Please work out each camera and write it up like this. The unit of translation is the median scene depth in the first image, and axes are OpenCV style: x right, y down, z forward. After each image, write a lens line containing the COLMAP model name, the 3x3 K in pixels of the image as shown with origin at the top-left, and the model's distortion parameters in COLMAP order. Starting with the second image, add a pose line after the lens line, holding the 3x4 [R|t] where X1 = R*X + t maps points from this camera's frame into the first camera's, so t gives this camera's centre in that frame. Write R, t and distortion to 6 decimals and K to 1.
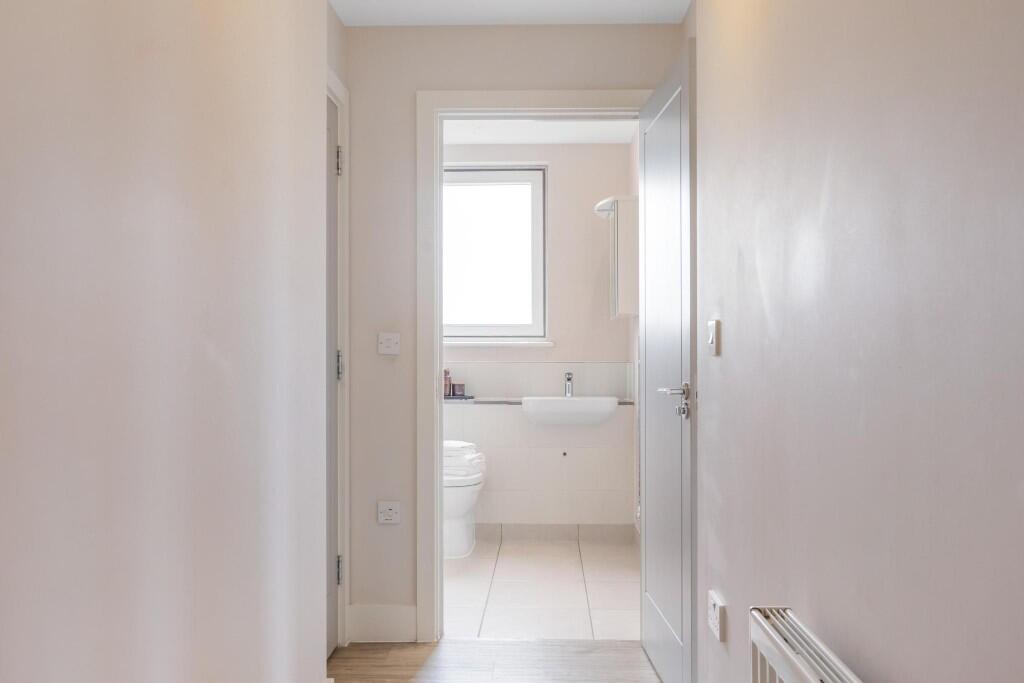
lens RADIAL K [[913.9, 0, 511.9], [0, 913.9, 352.7], [0, 0, 1]] dist [0.002474, -0.000253]
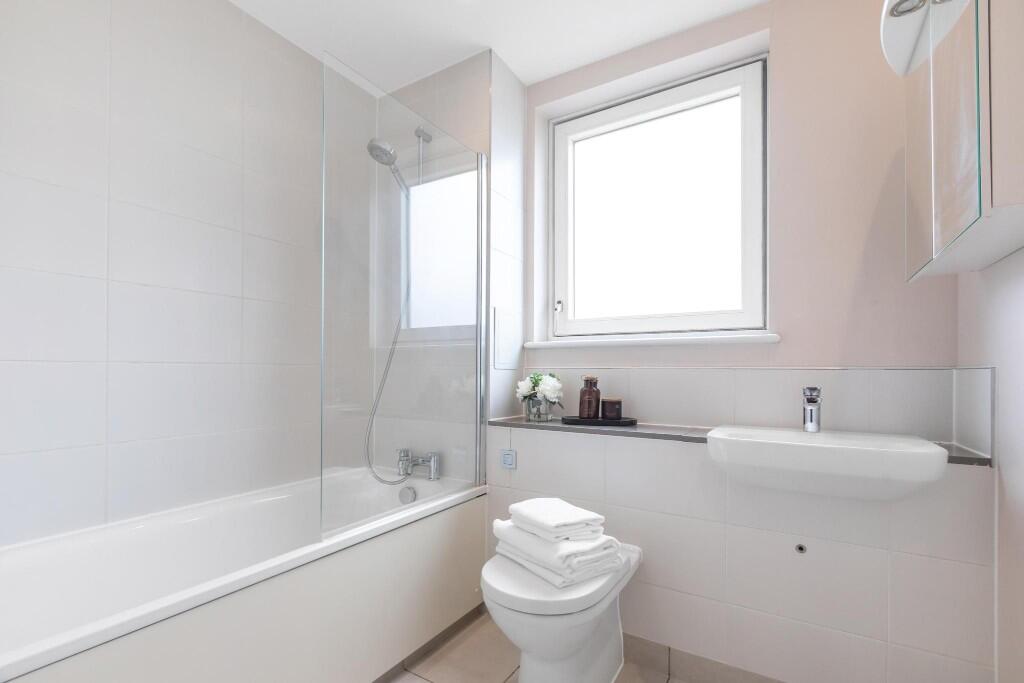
lens RADIAL K [[463.5, 0, 510.9], [0, 463.5, 372.9], [0, 0, 1]] dist [-0.002155, -0.000209]
pose [[0.868923, 0.000470, -0.494947, 0.047594], [-0.004767, 0.999961, -0.007419, 0.018114], [0.494925, 0.008806, 0.868891, 0.738228]]
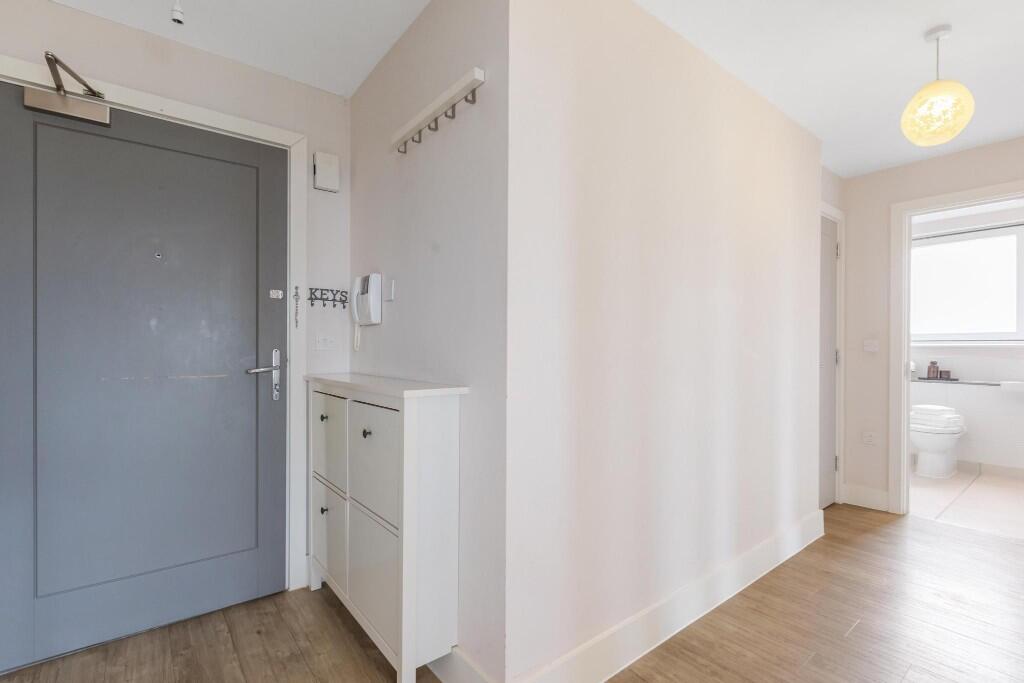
lens RADIAL K [[469.0, 0, 511.0], [0, 469.0, 357.2], [0, 0, 1]] dist [-0.000031, 0.000059]
pose [[0.650566, 0.006927, -0.759418, 0.076066], [0.000137, 0.999957, 0.009238, 0.002988], [0.759449, -0.006114, 0.650538, -0.109213]]
